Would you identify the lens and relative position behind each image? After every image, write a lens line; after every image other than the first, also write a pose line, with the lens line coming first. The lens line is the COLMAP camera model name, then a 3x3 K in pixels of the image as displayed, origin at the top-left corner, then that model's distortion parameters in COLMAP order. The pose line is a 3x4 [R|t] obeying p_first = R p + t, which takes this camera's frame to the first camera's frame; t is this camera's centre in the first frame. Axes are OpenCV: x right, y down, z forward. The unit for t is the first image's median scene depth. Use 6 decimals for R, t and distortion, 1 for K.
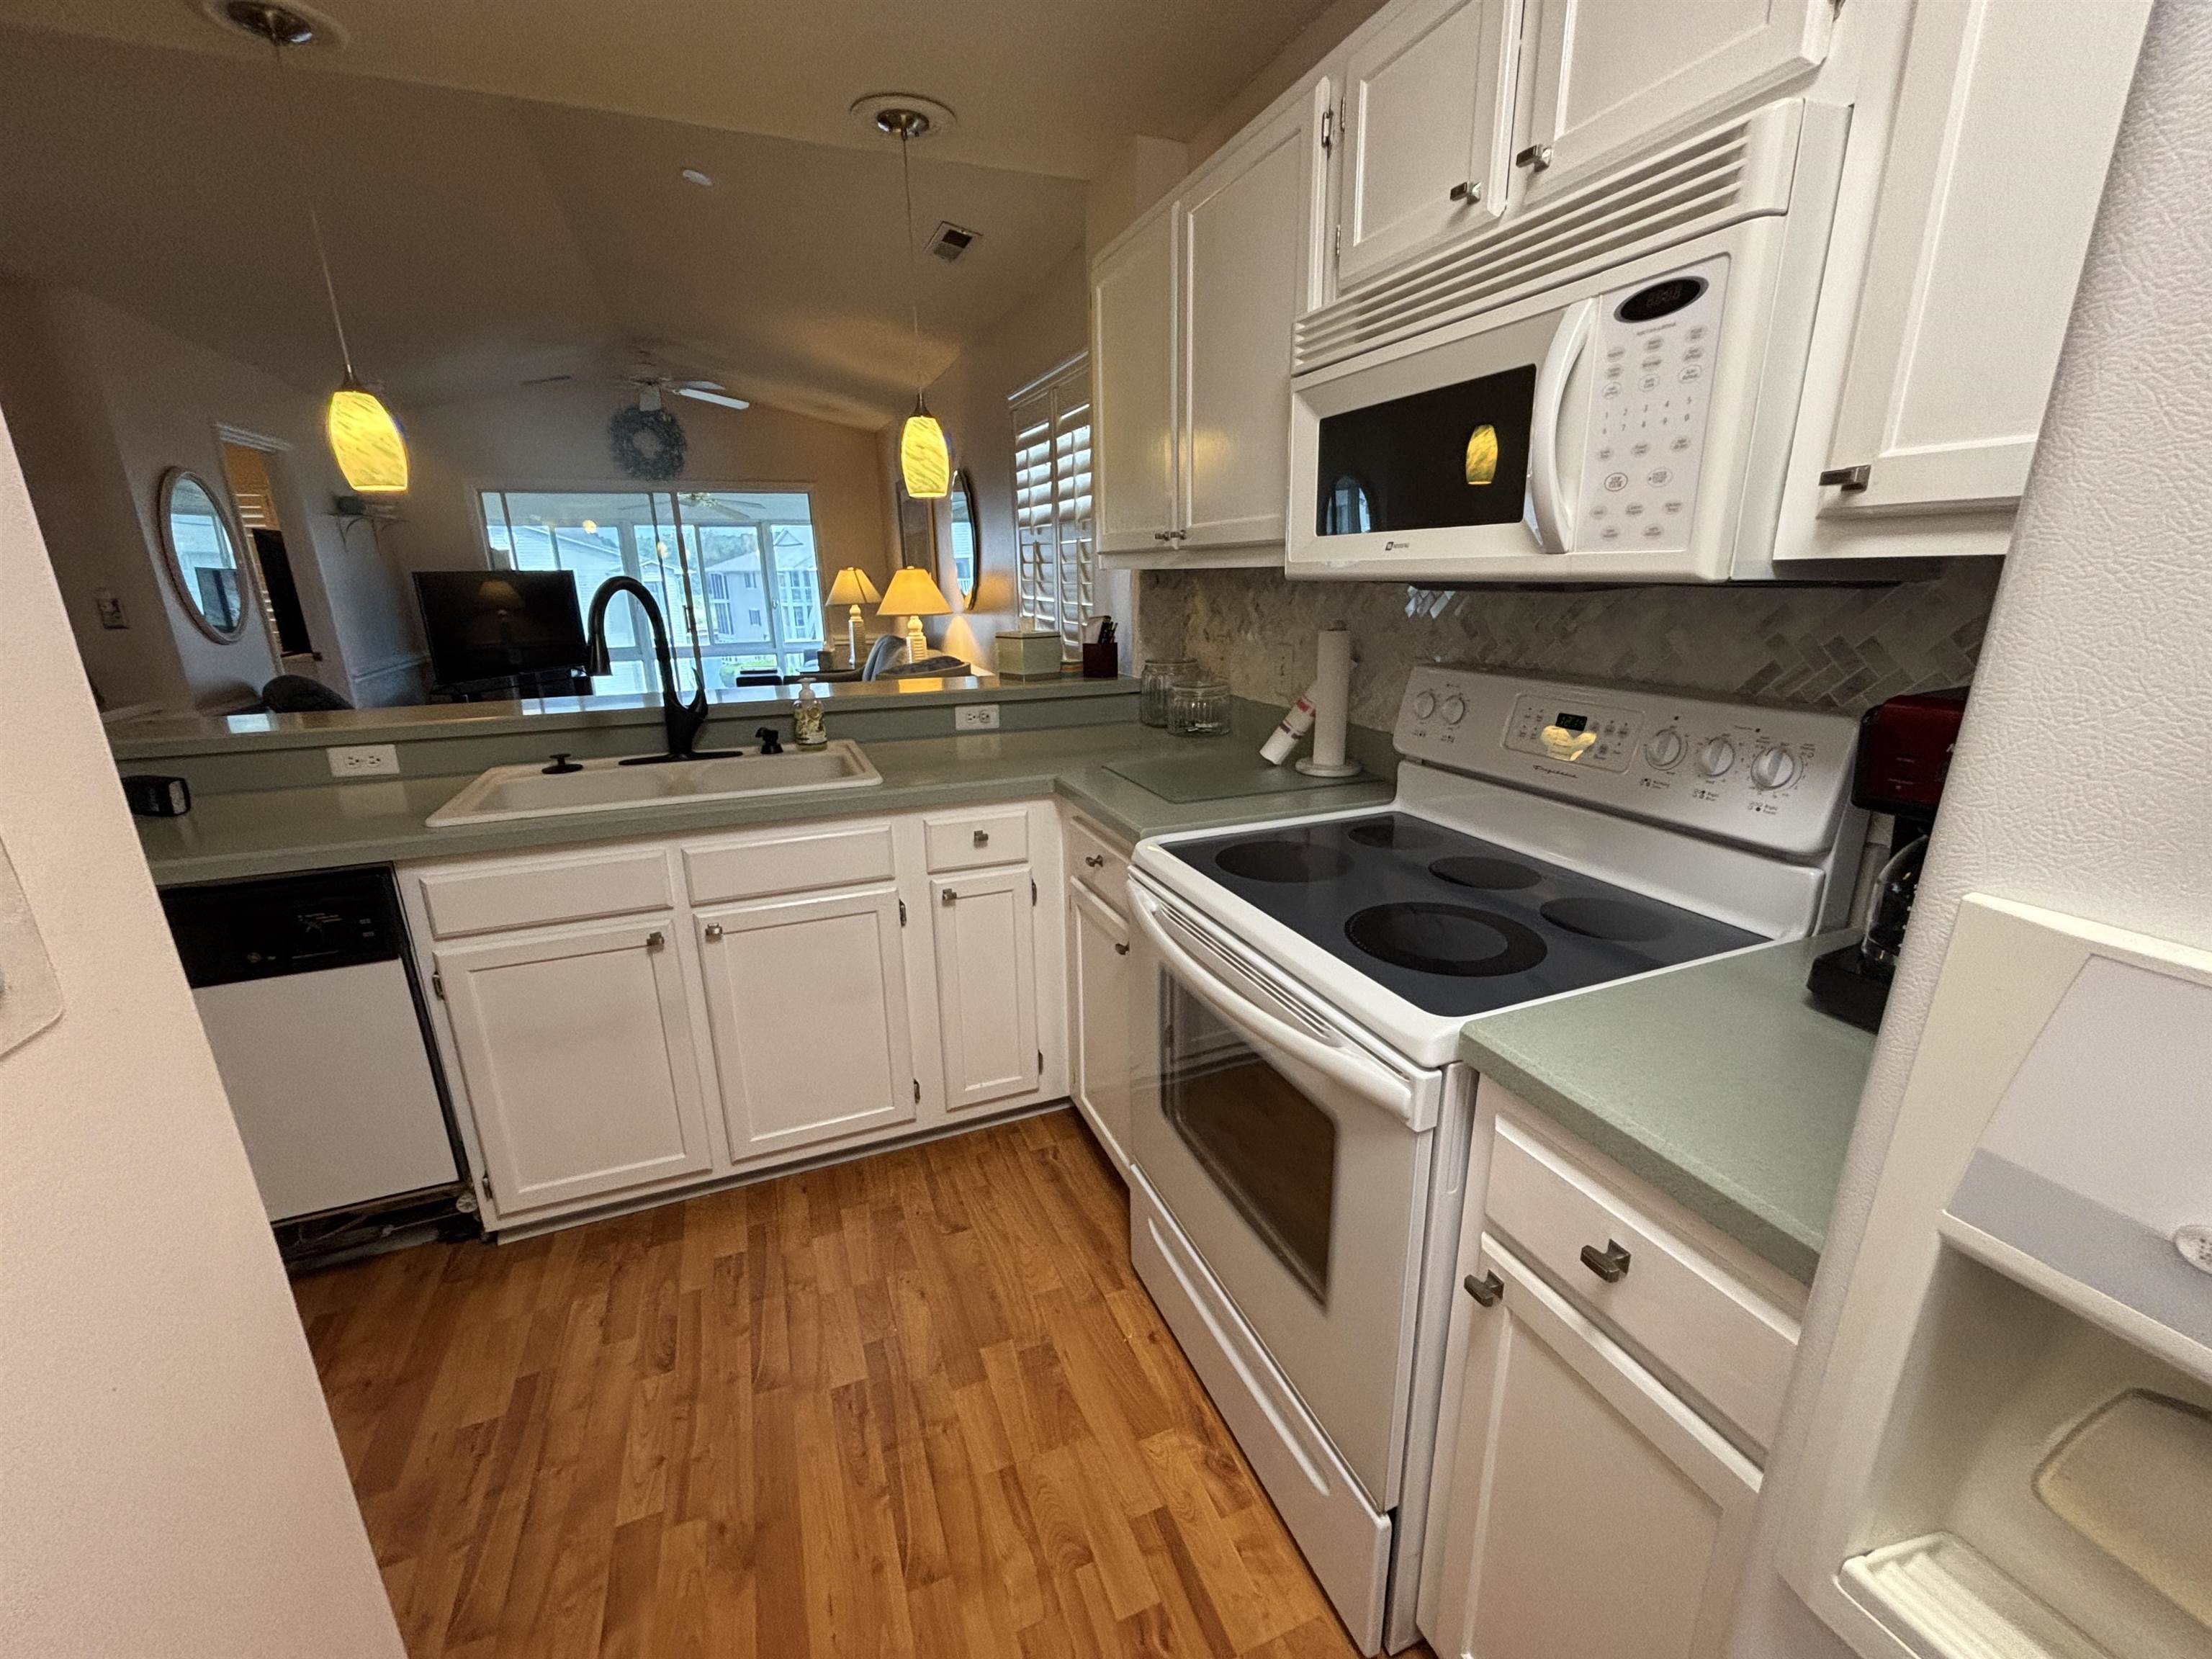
lens RADIAL K [[893.0, 0, 1106.0], [0, 893.0, 829.5], [0, 0, 1]] dist [-0.000308, 0.000041]
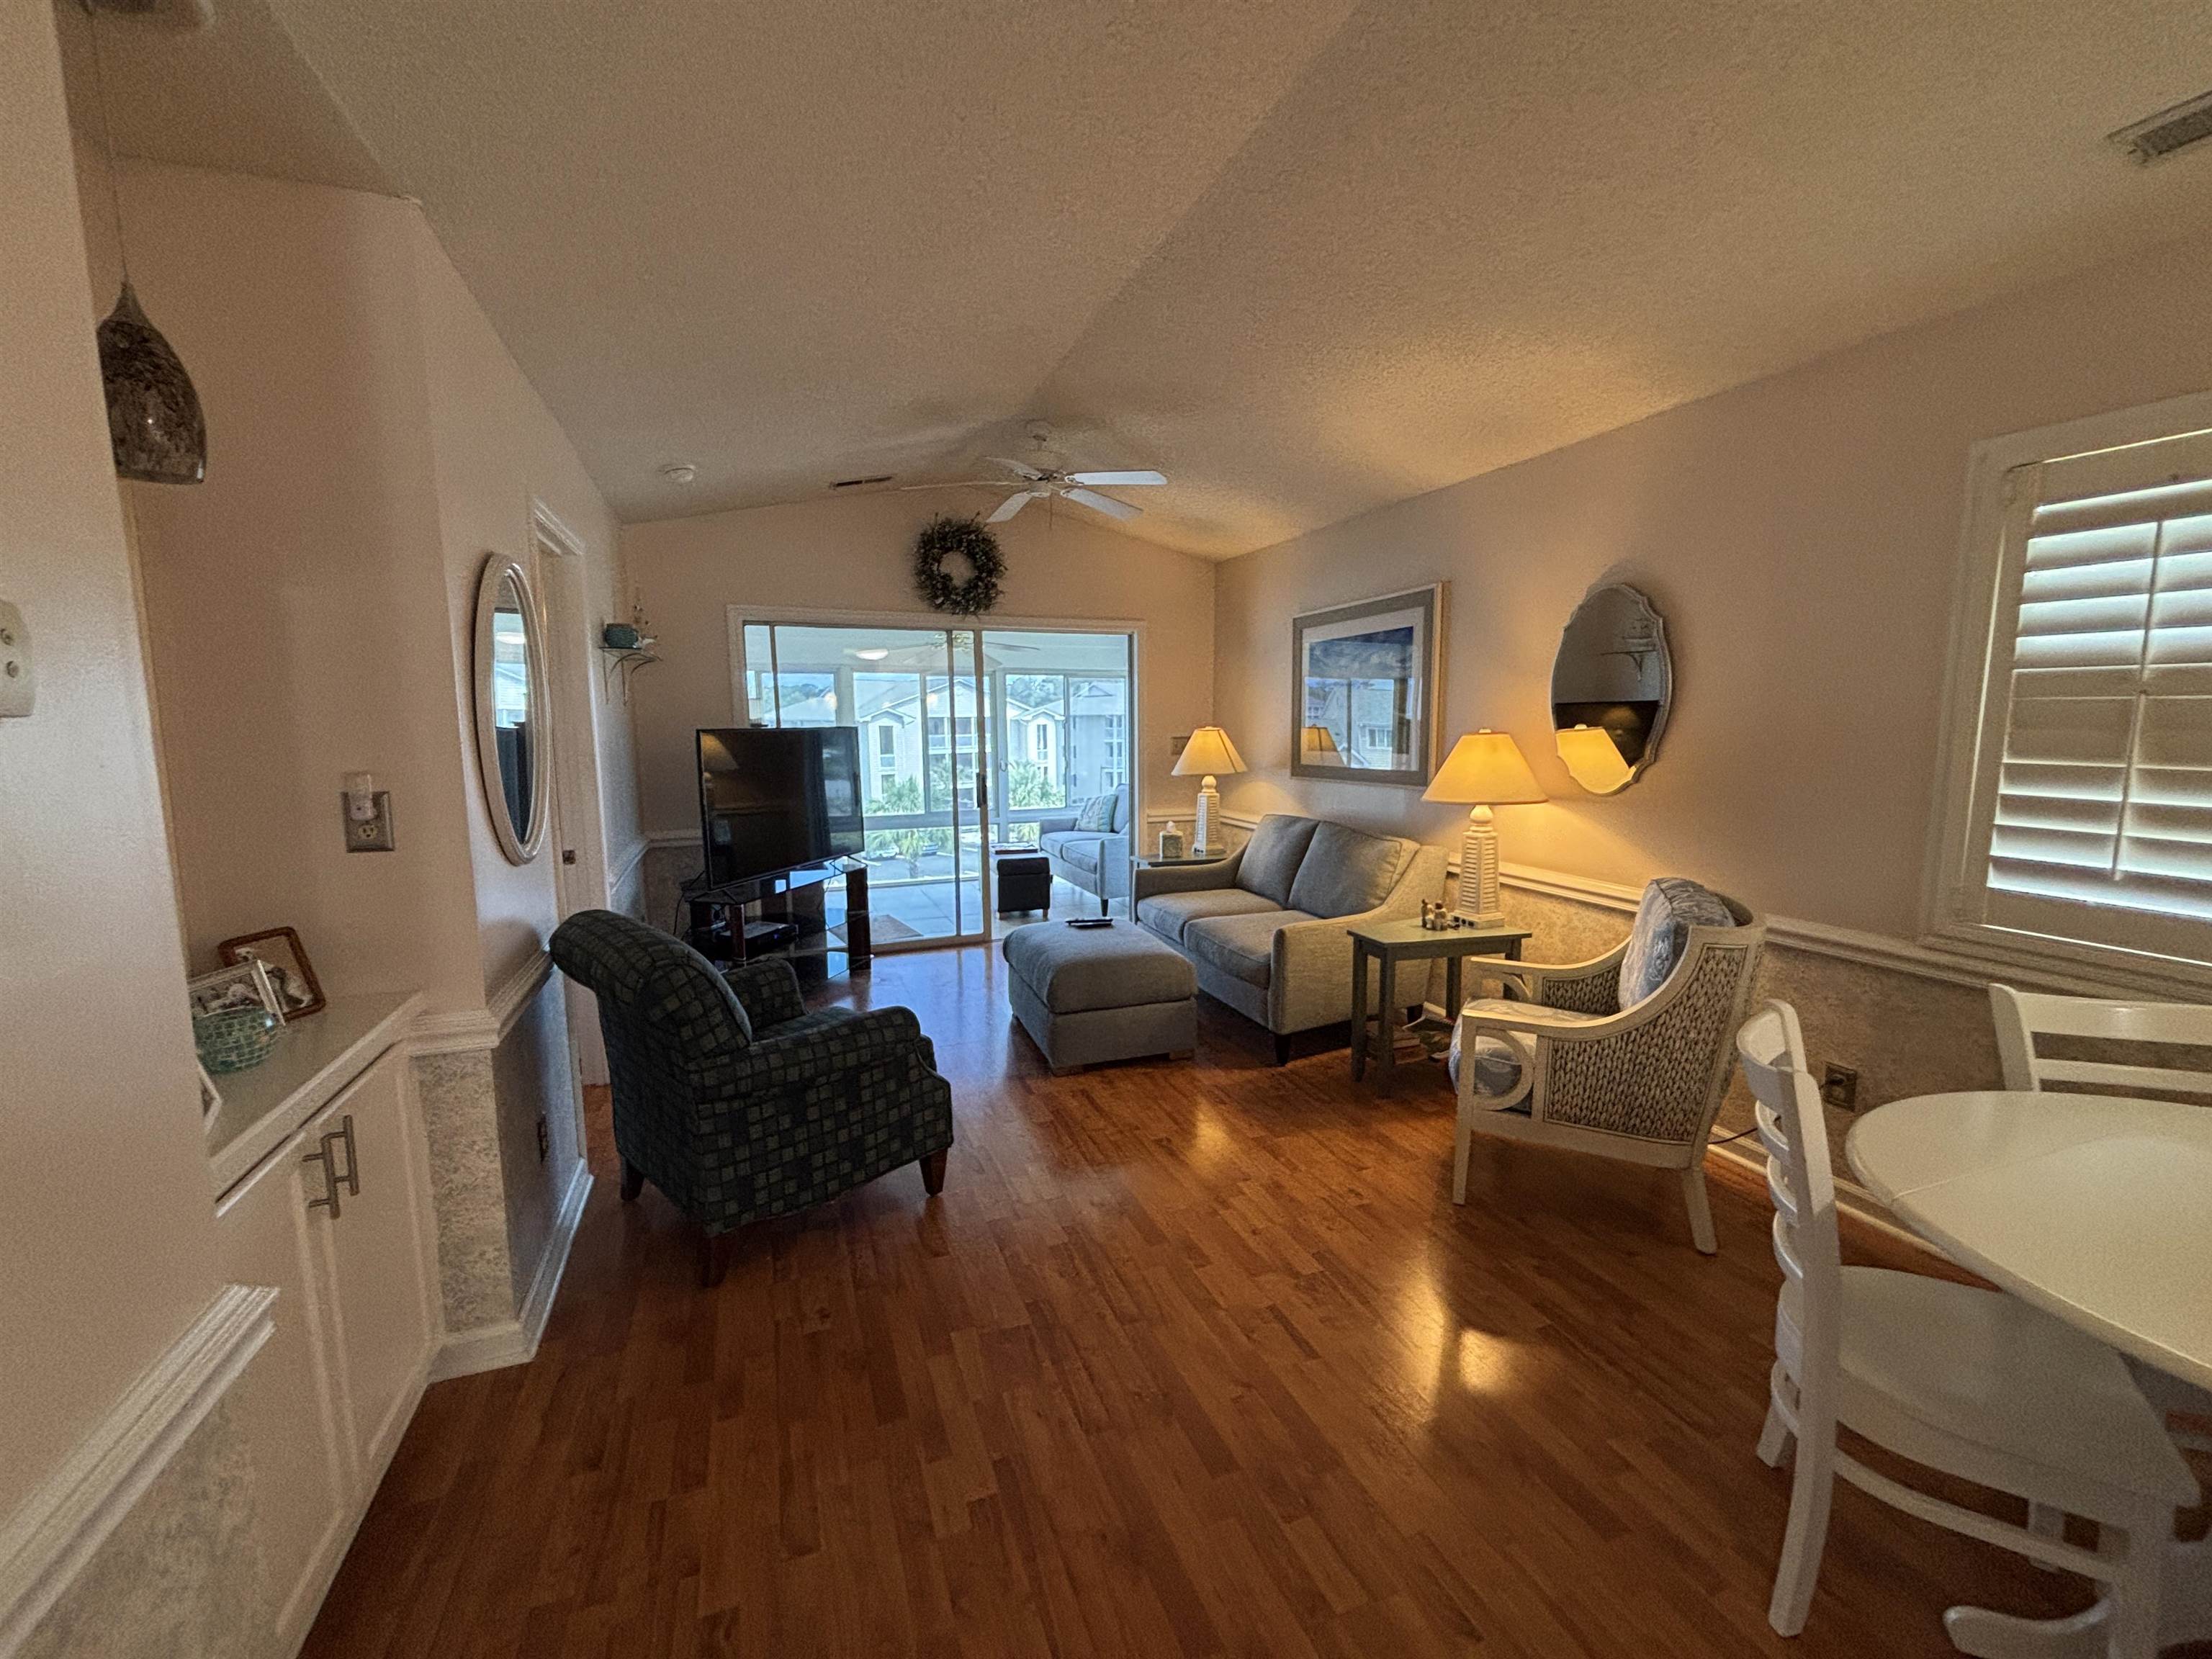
lens RADIAL K [[893.0, 0, 1106.0], [0, 893.0, 829.5], [0, 0, 1]] dist [-0.000308, 0.000041]
pose [[0.999848, 0.009386, -0.014726, -1.830297], [-0.011641, 0.986813, -0.161447, -0.425557], [0.013017, 0.161594, 0.986771, 1.360968]]
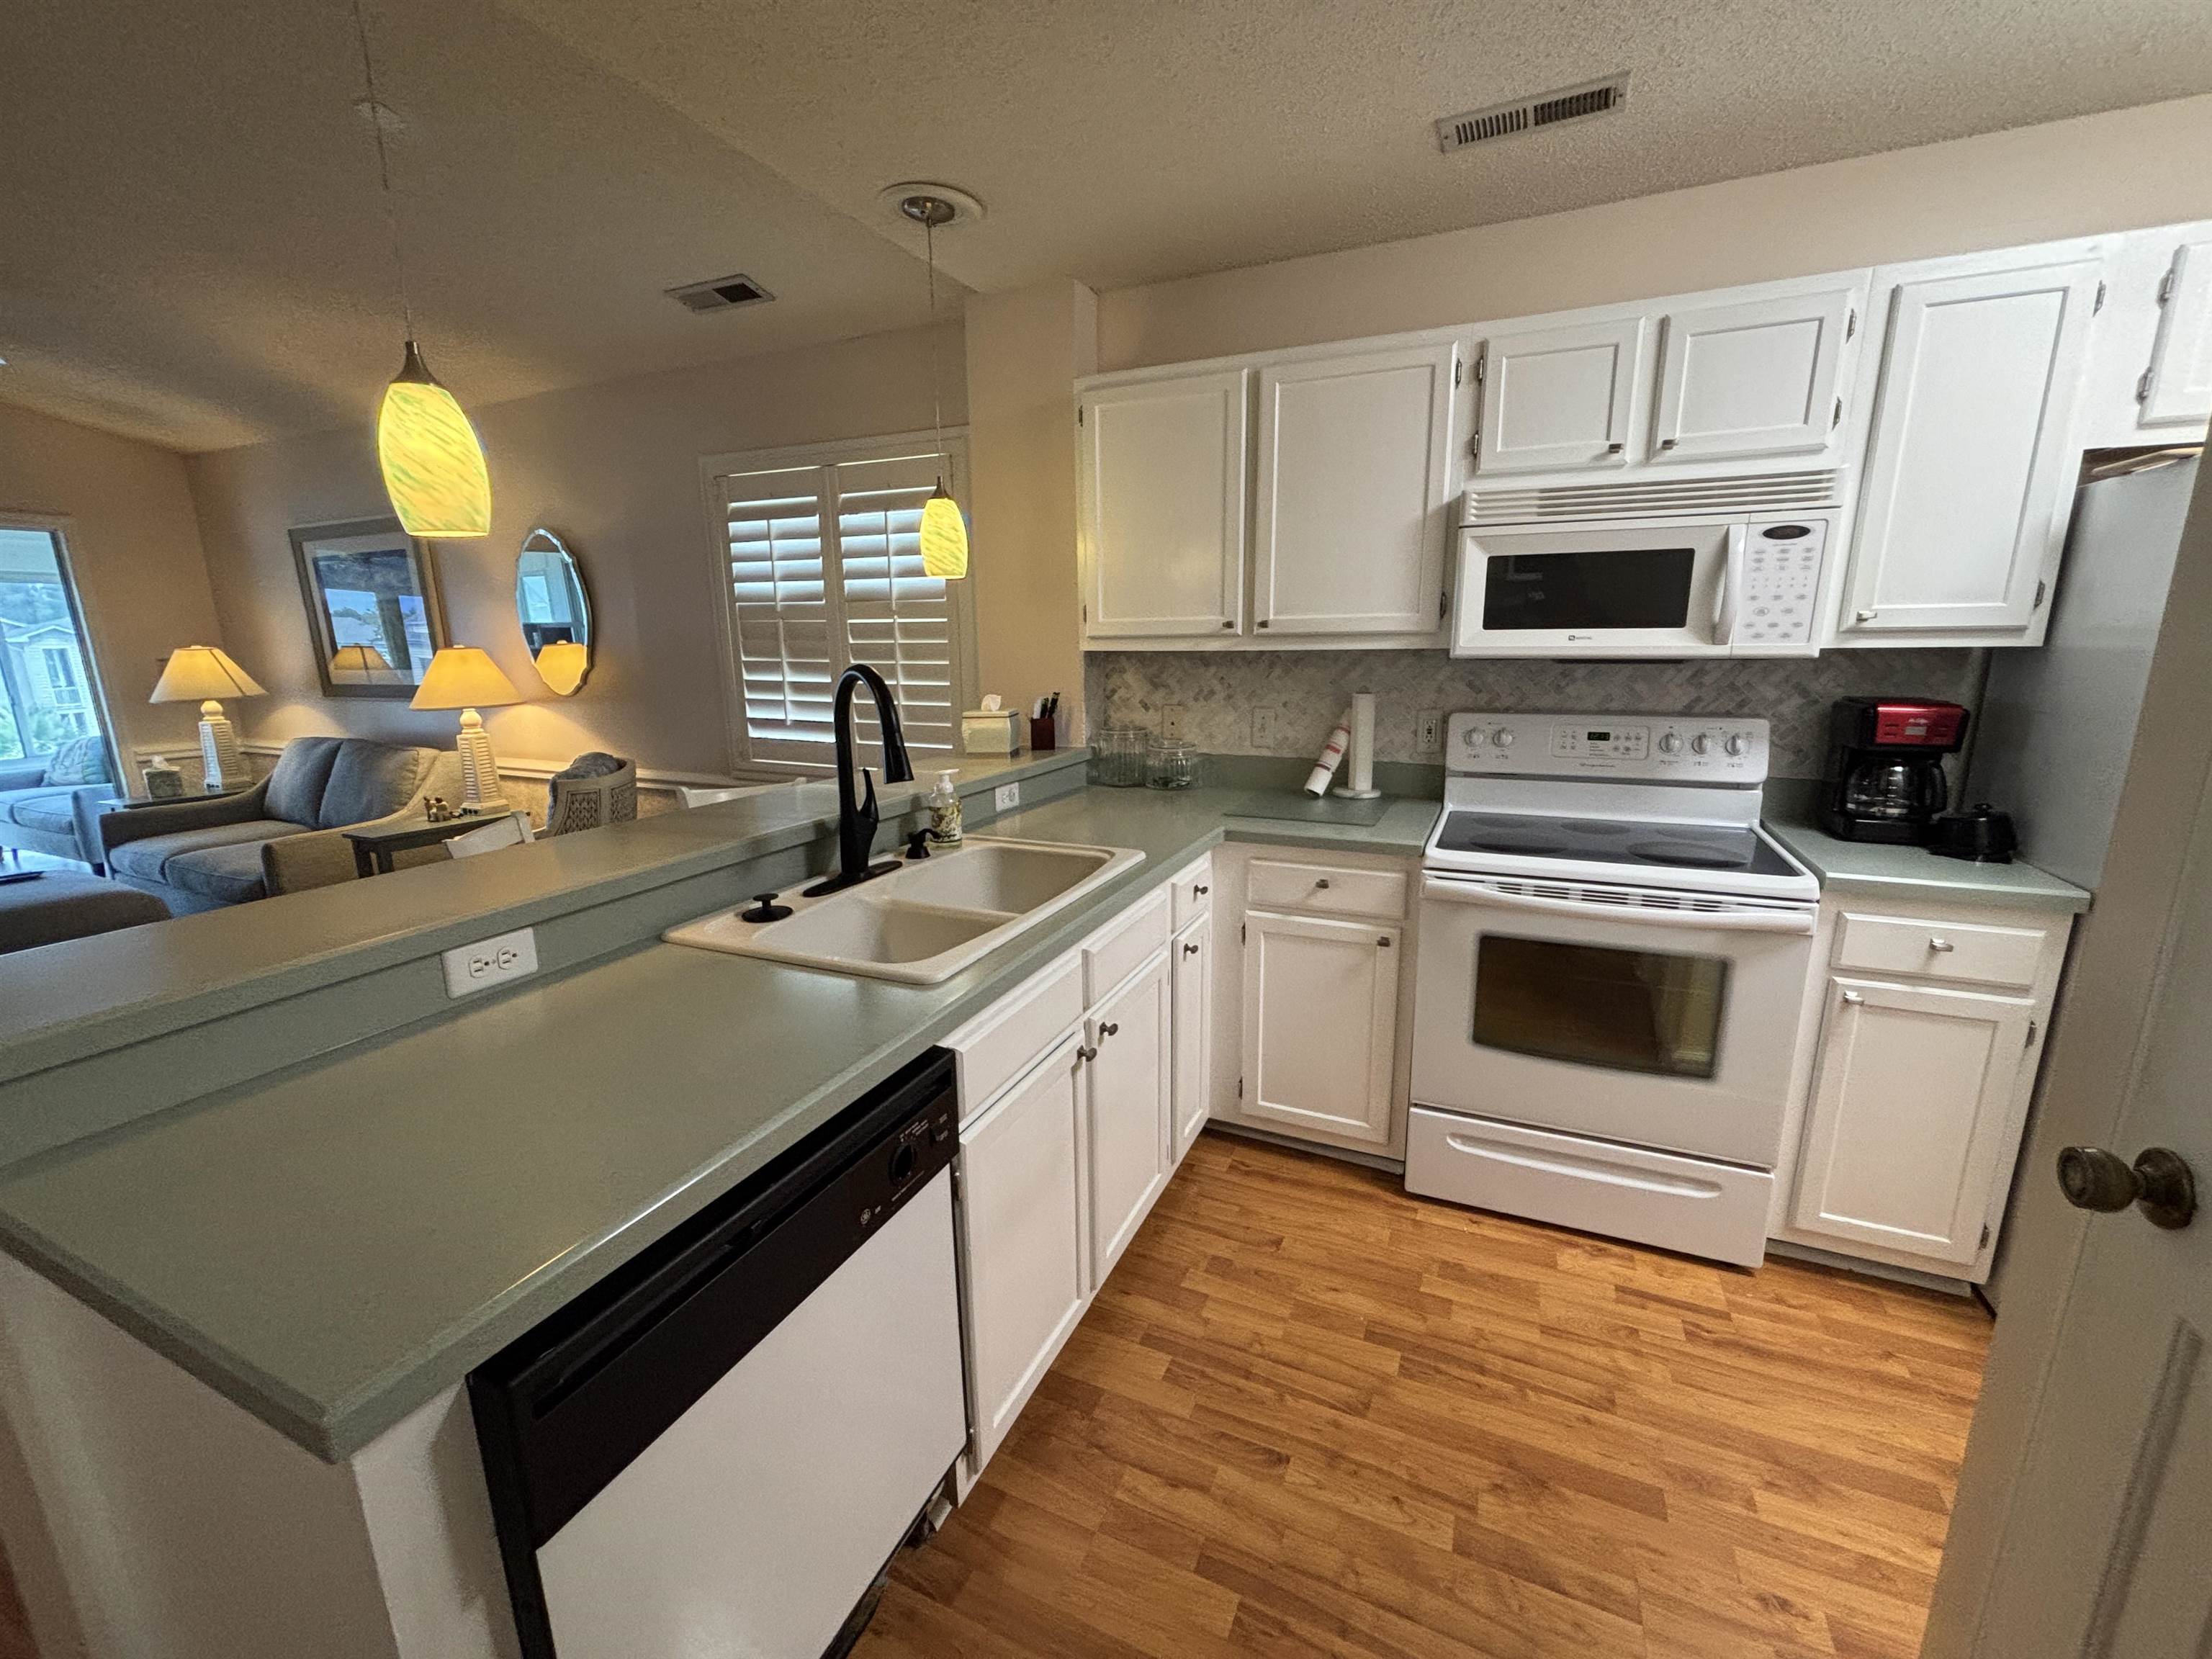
lens RADIAL K [[893.0, 0, 1106.0], [0, 893.0, 829.5], [0, 0, 1]] dist [-0.000308, 0.000041]
pose [[0.726126, -0.142454, 0.672643, -1.322041], [0.193708, 0.981058, -0.001339, -0.120335], [-0.659711, 0.131269, 0.739966, 0.350566]]
